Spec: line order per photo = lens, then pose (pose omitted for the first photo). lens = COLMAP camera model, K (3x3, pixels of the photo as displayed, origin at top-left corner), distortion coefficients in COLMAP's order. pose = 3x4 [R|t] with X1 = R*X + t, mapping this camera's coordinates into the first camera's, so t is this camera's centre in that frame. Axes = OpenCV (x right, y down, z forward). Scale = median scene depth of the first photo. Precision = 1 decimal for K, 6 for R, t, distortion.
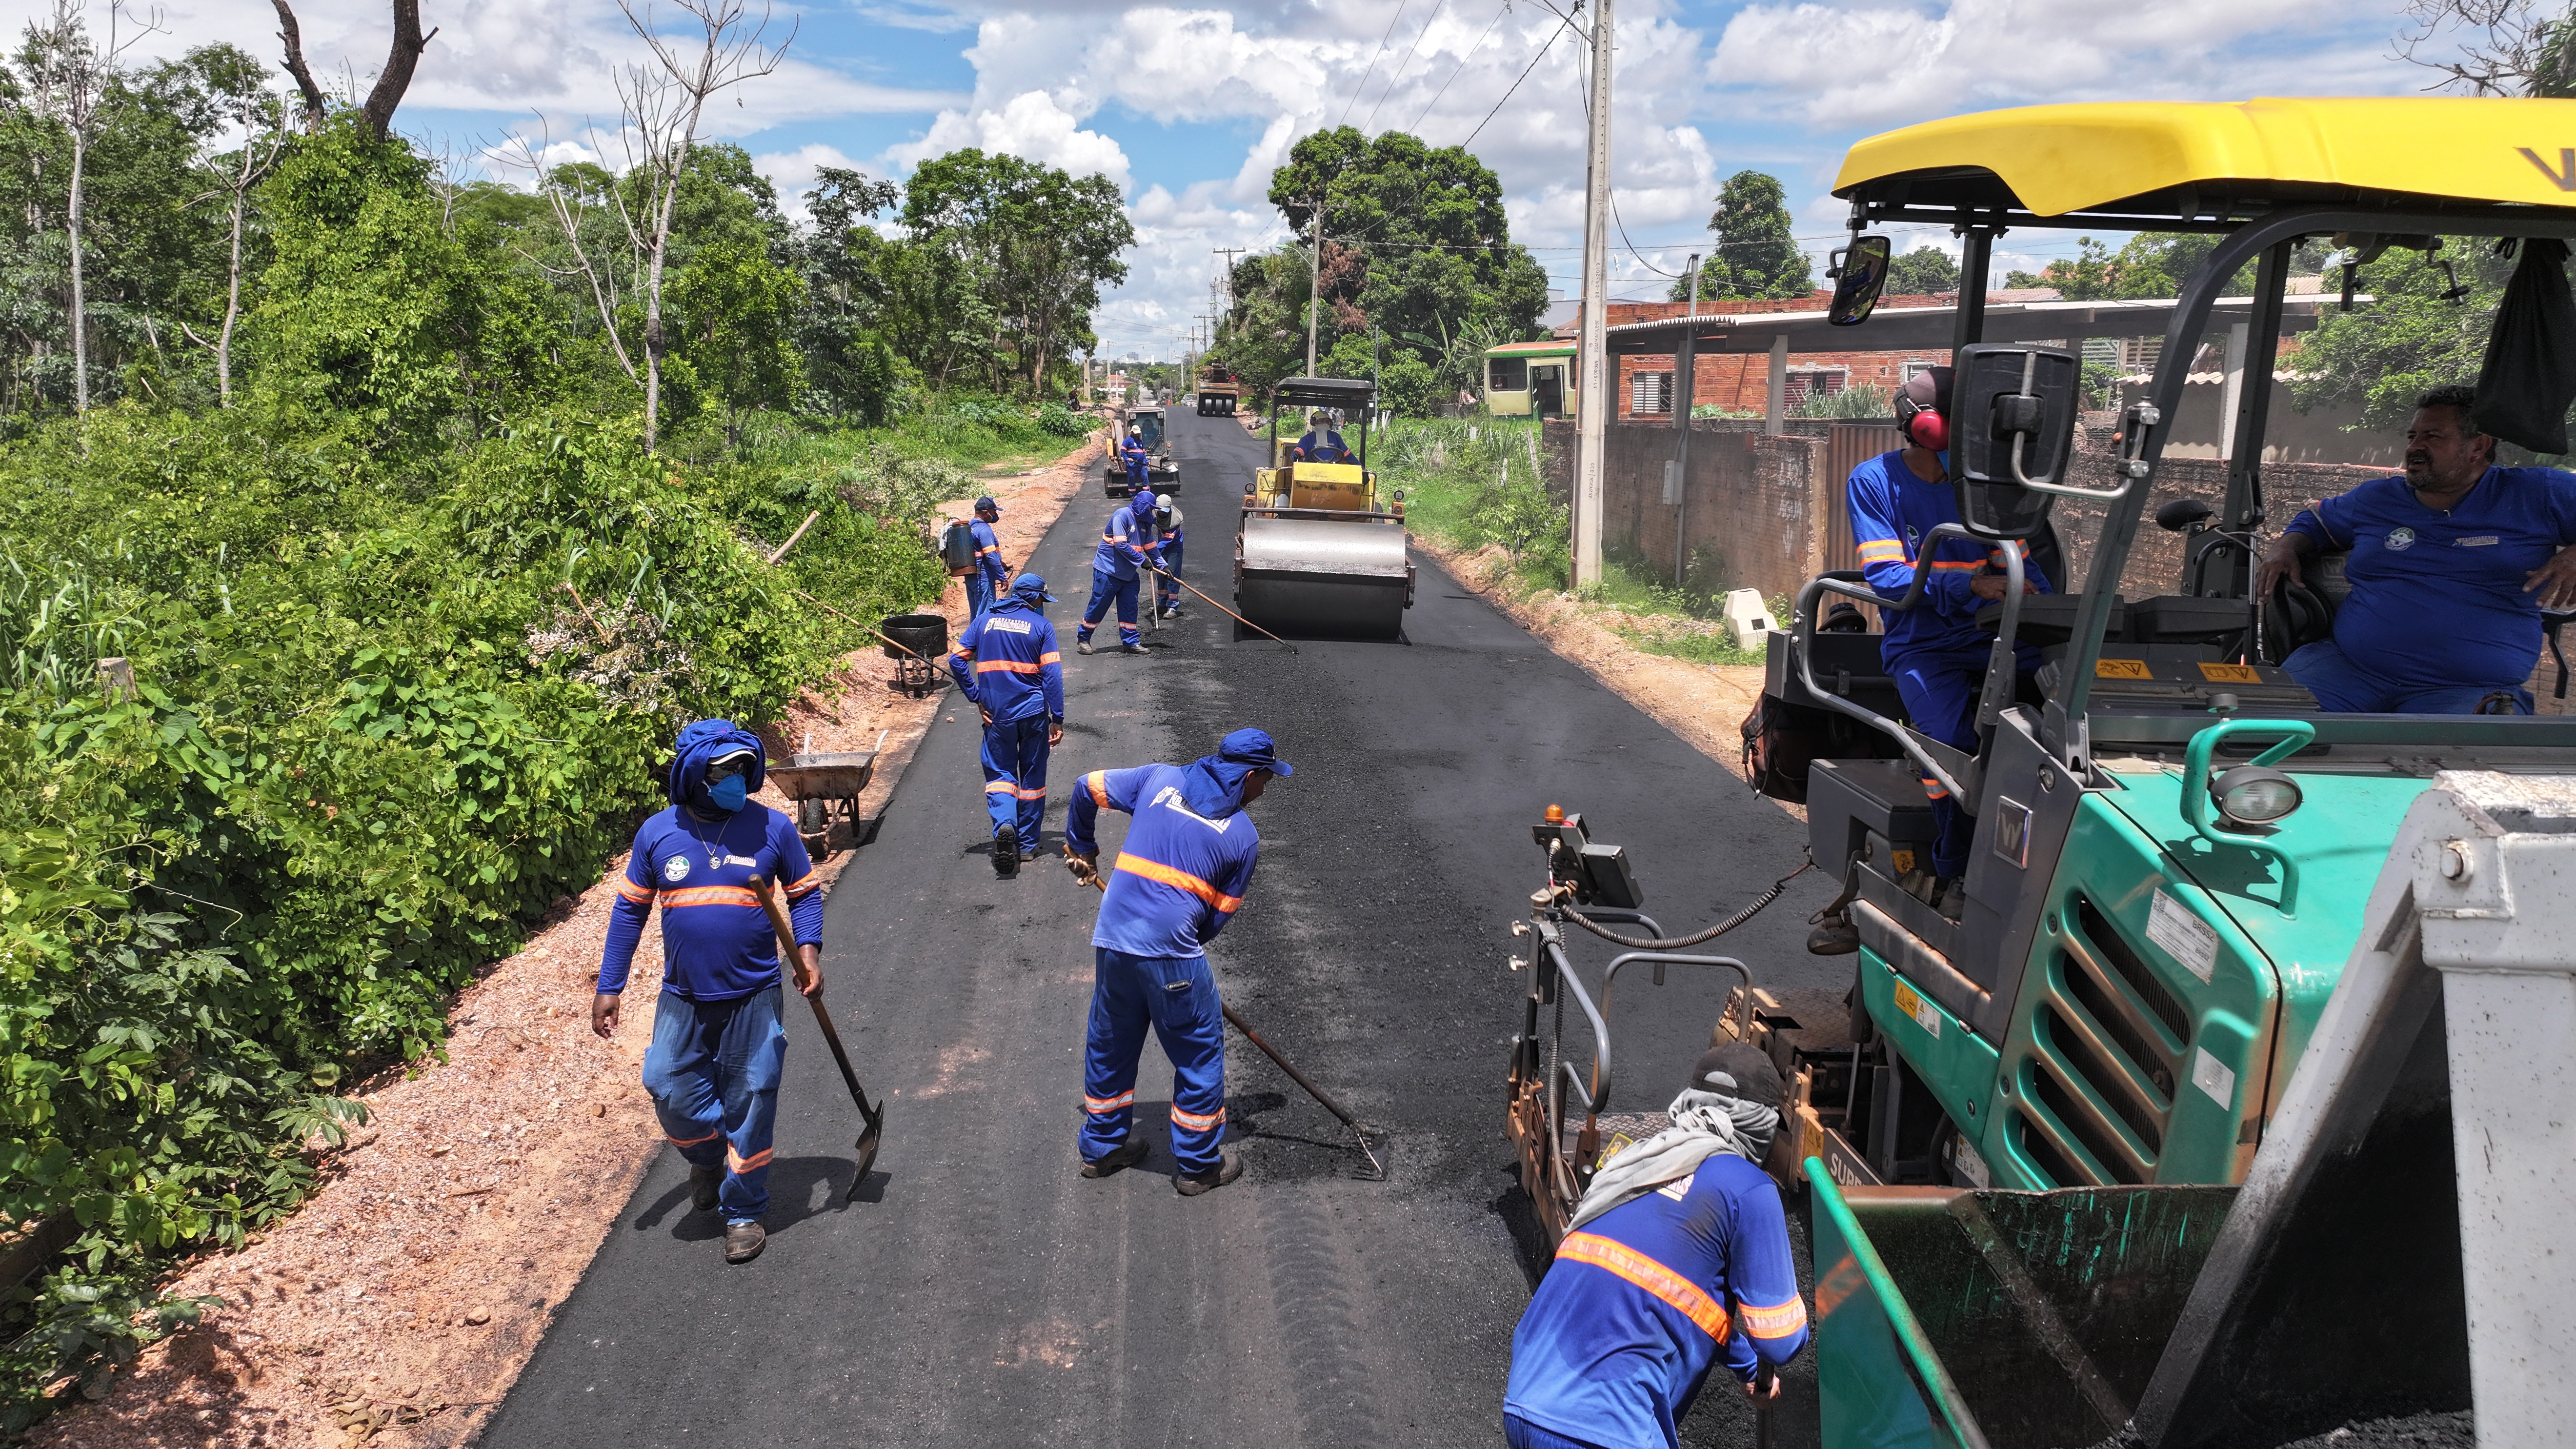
lens RADIAL K [[1818.7, 0, 1288.0], [0, 1818.7, 724.5], [0, 0, 1]] dist [0.012120, 0.001495]
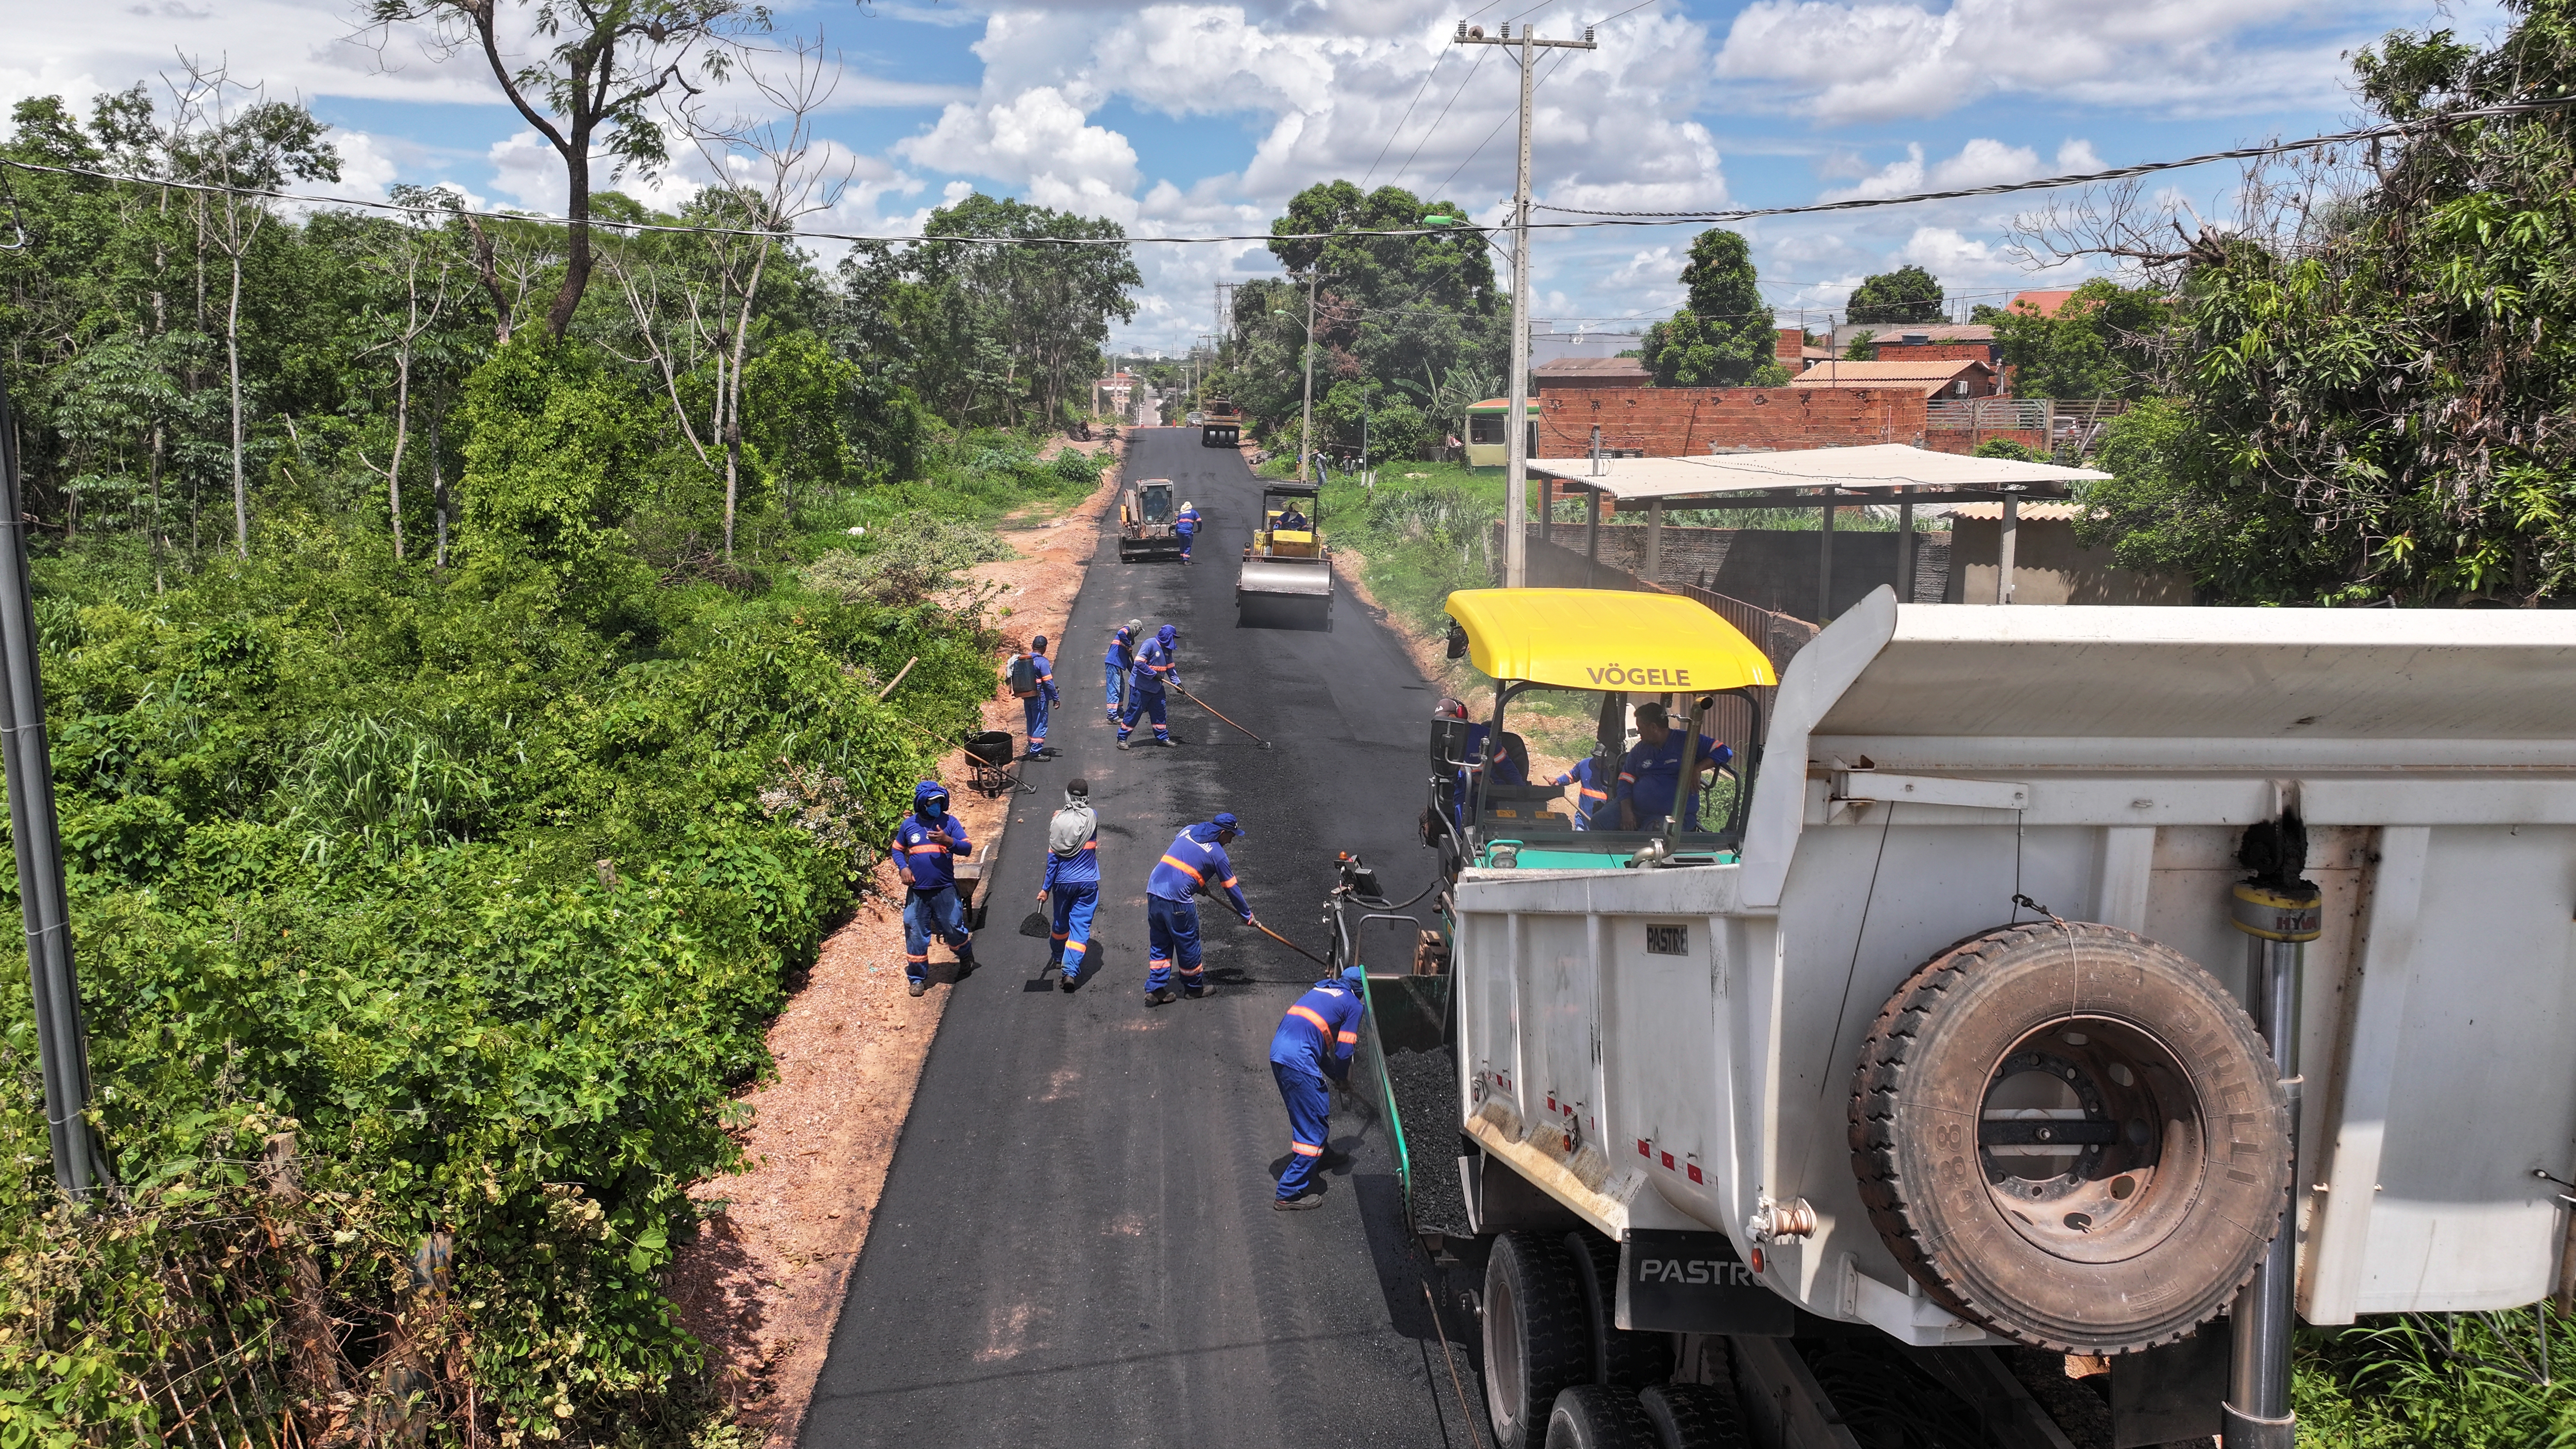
lens RADIAL K [[1820.6, 0, 1288.0], [0, 1820.6, 724.5], [0, 0, 1]] dist [0.010265, 0.008583]
pose [[0.999996, -0.000648, -0.002863, 0.003878], [0.000658, 0.999994, 0.003511, -0.016163], [0.002861, -0.003513, 0.999990, -0.074148]]
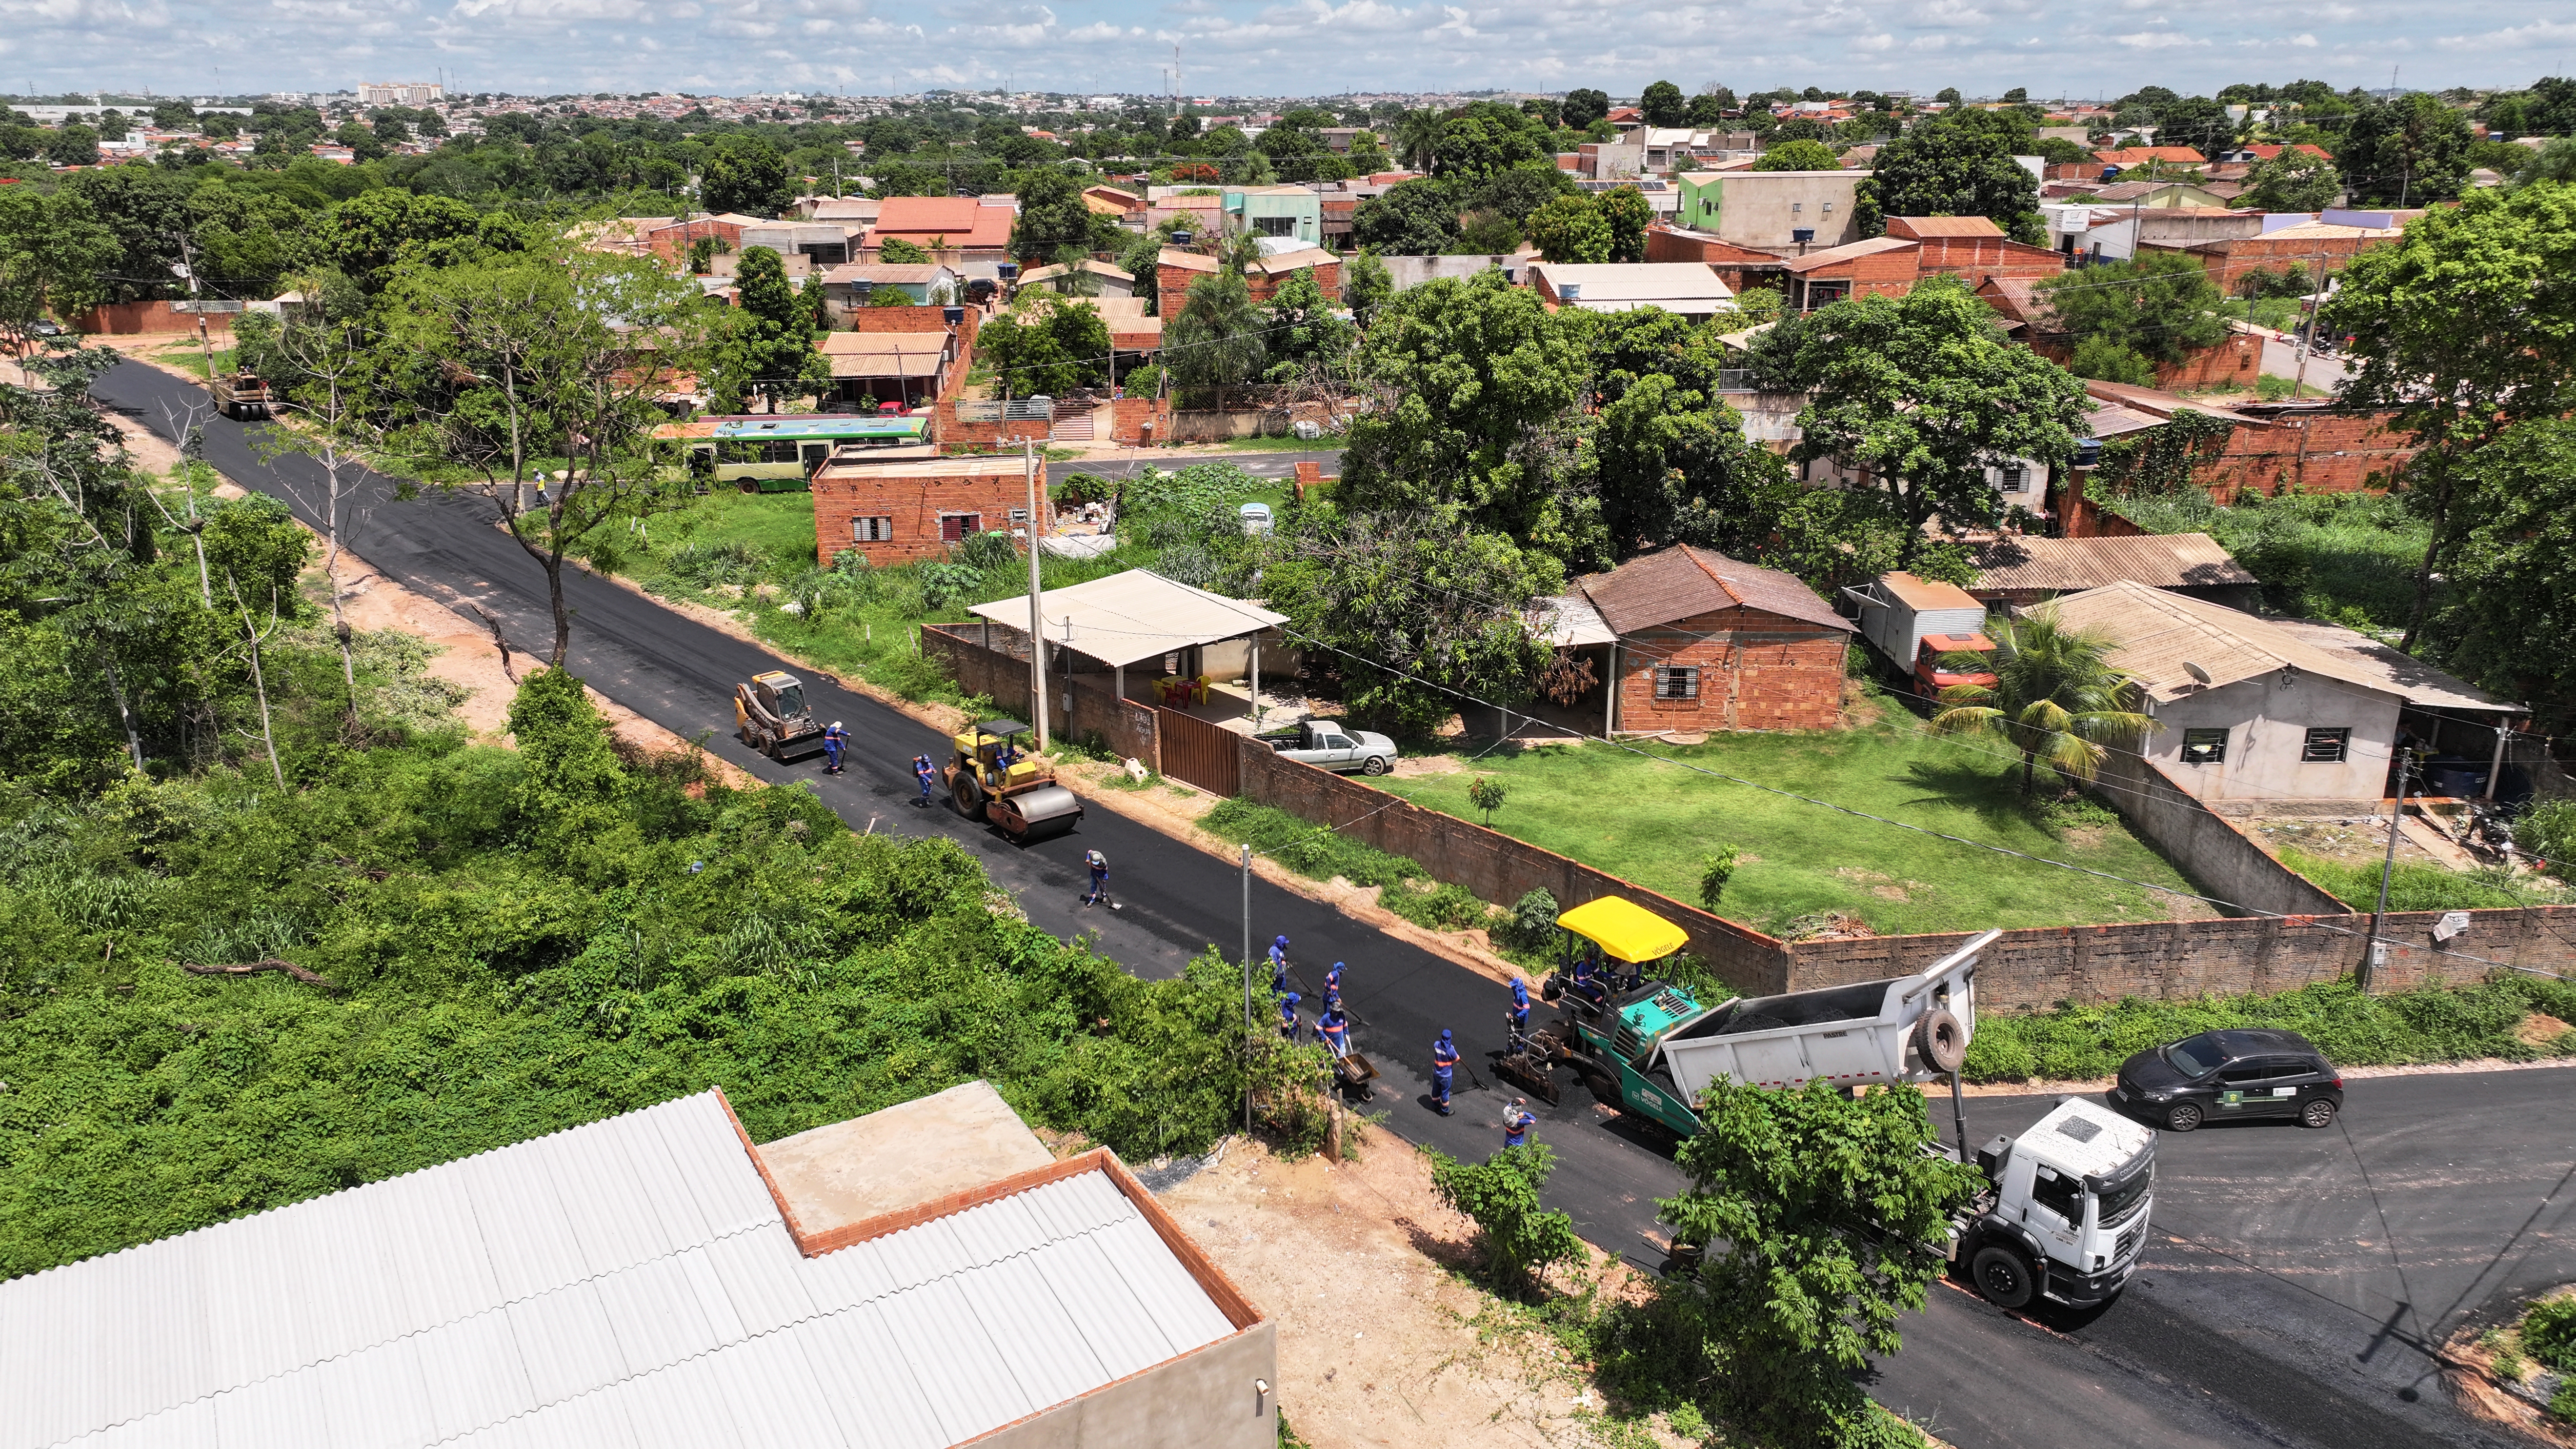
lens RADIAL K [[1818.7, 0, 1288.0], [0, 1818.7, 724.5], [0, 0, 1]] dist [0.012120, 0.001495]
pose [[0.787289, -0.199821, 0.583308, -0.303032], [0.115525, 0.977081, 0.178791, -0.152276], [-0.605665, -0.073374, 0.792329, -0.352089]]
